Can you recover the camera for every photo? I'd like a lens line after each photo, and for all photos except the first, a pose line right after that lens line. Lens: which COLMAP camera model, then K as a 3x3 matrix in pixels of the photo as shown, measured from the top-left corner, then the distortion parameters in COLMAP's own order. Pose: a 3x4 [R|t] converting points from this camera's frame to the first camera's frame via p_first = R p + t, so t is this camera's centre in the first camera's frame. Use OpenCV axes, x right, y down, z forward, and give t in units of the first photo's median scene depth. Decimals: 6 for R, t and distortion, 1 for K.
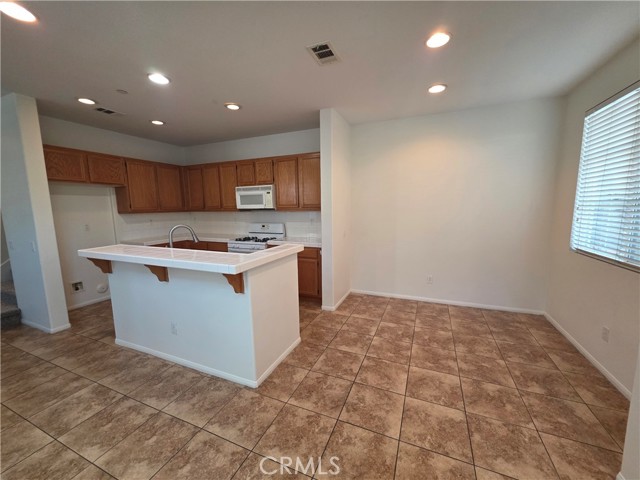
lens RADIAL K [[255.3, 0, 322.2], [0, 255.3, 239.9], [0, 0, 1]] dist [-0.000003, 0.001067]
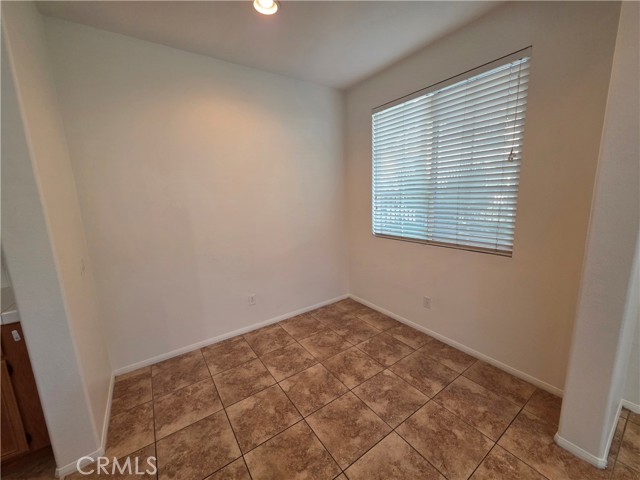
lens RADIAL K [[255.3, 0, 322.2], [0, 255.3, 237.9], [0, 0, 1]] dist [-0.000003, 0.001067]
pose [[0.532358, -0.147144, 0.833633, -0.069681], [0.137598, 0.986722, 0.086295, -0.069471], [-0.835262, 0.068766, 0.545536, 0.532821]]
